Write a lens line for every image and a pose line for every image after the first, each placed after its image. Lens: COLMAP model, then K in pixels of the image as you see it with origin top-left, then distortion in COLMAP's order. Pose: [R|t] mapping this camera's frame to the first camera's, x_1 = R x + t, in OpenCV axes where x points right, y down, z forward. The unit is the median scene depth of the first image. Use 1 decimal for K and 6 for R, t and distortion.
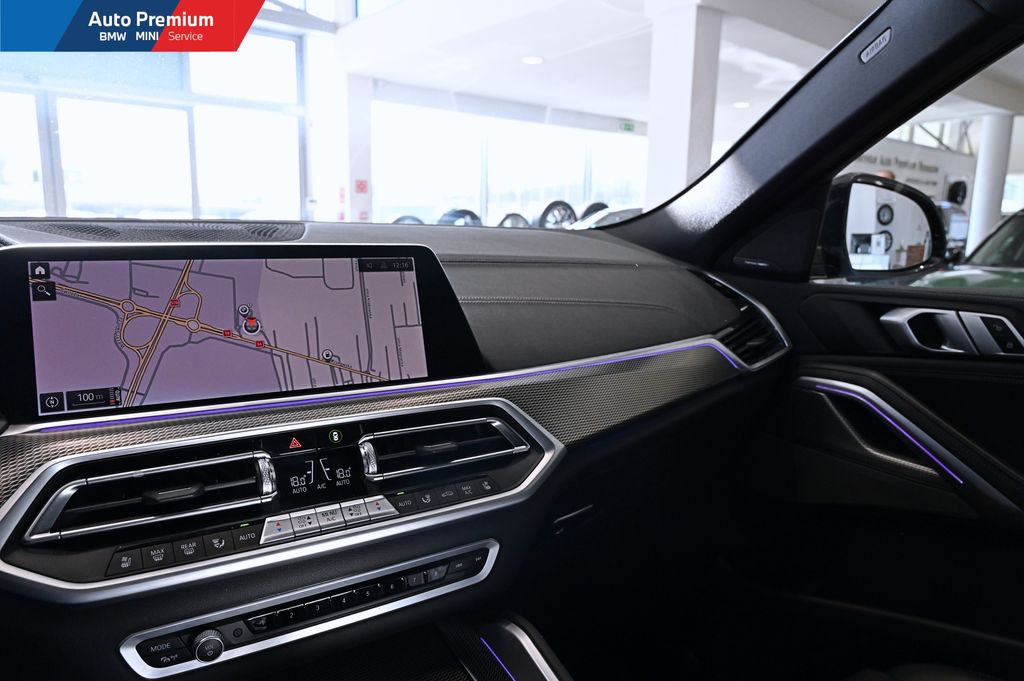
lens RADIAL K [[695.7, 0, 508.4], [0, 695.7, 344.9], [0, 0, 1]] dist [-0.009538, 0.005323]
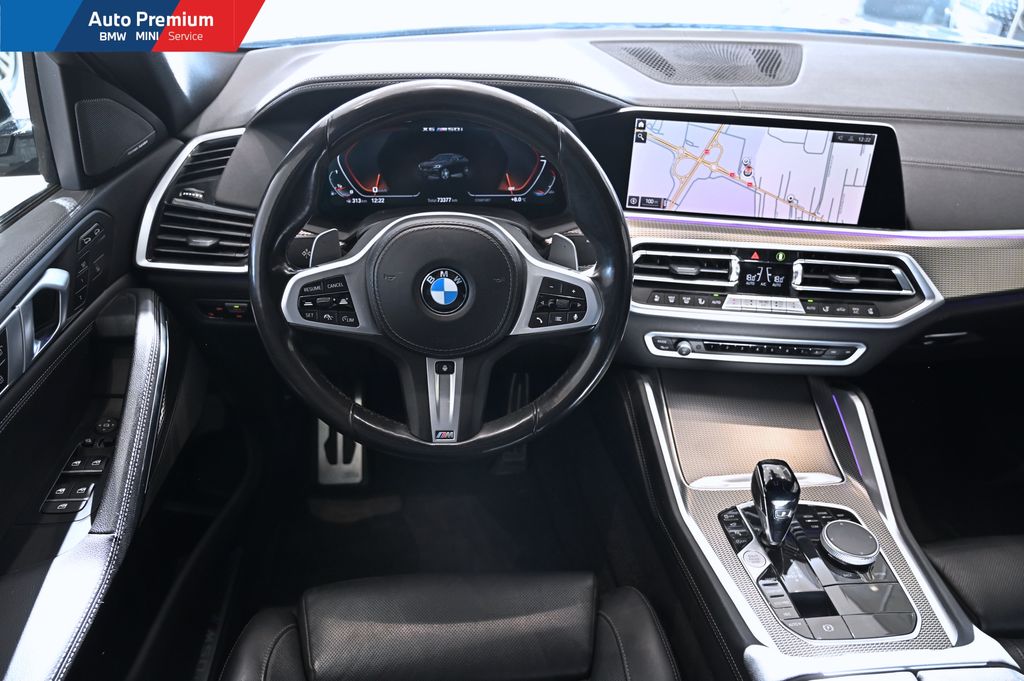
lens RADIAL K [[695.7, 0, 508.4], [0, 695.7, 344.9], [0, 0, 1]] dist [-0.009538, 0.005323]
pose [[0.814074, 0.351783, -0.462095, 0.053128], [-0.116920, 0.878654, 0.462922, -0.356904], [0.568870, -0.322825, 0.756420, -0.636530]]
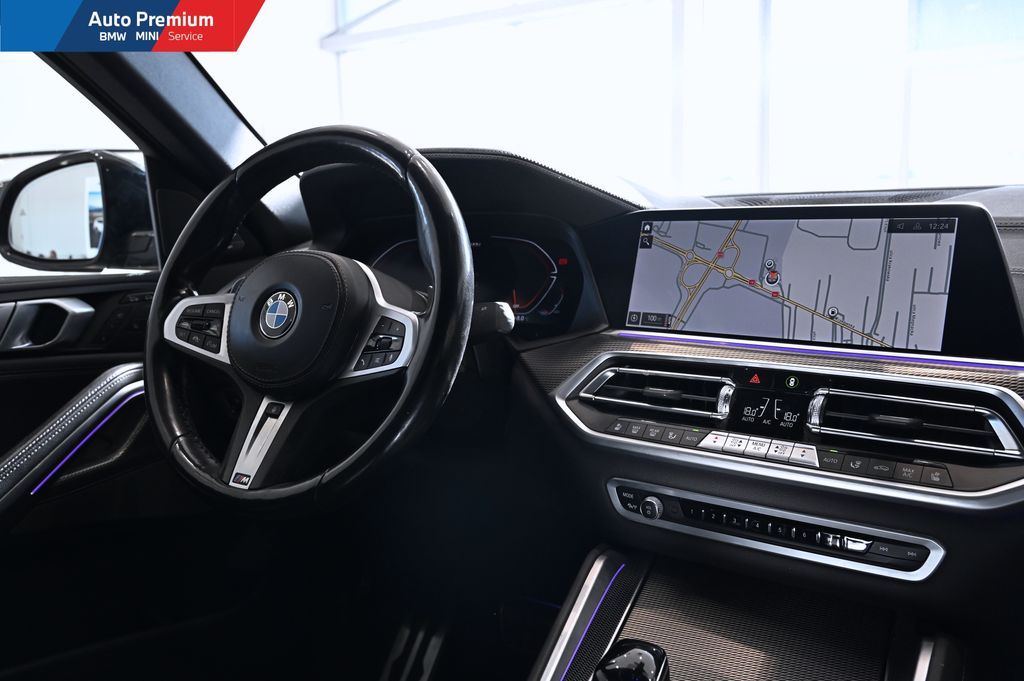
lens RADIAL K [[826.1, 0, 508.2], [0, 826.1, 342.8], [0, 0, 1]] dist [-0.004461, -0.002014]
pose [[0.348654, 0.121671, -0.929321, 0.770068], [-0.133490, 0.987876, 0.079256, 0.028801], [0.927697, 0.096422, 0.360669, 0.125089]]
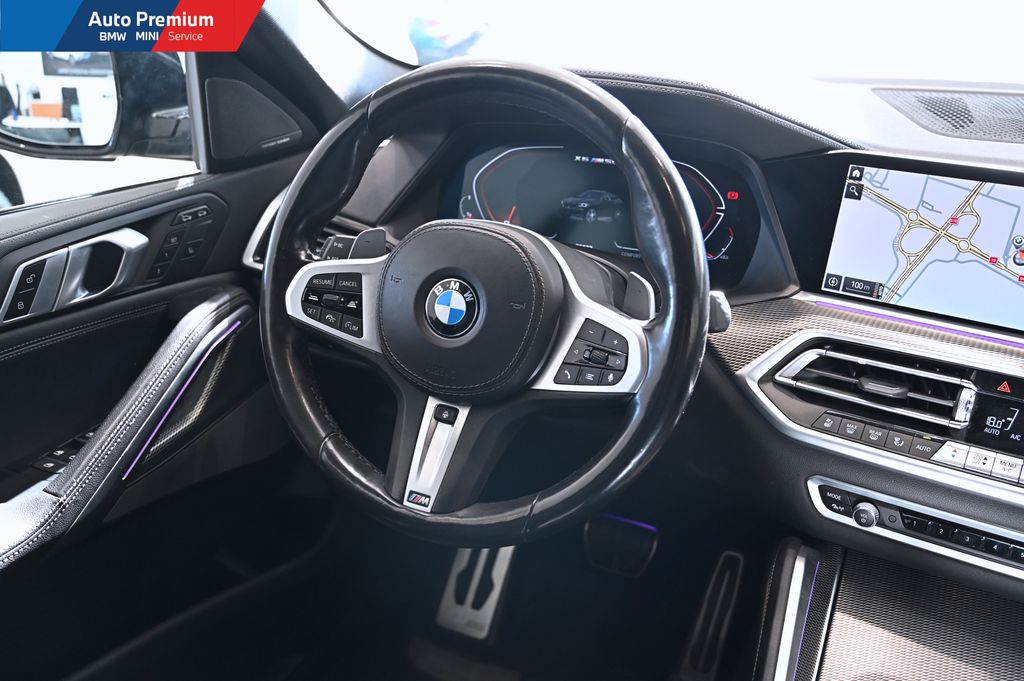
lens RADIAL K [[941.2, 0, 503.6], [0, 941.2, 342.4], [0, 0, 1]] dist [-0.005762, -0.000570]
pose [[0.412673, 0.346104, -0.842564, 0.501183], [-0.147477, 0.938183, 0.313150, -0.230577], [0.898861, -0.004969, 0.438205, -0.244958]]
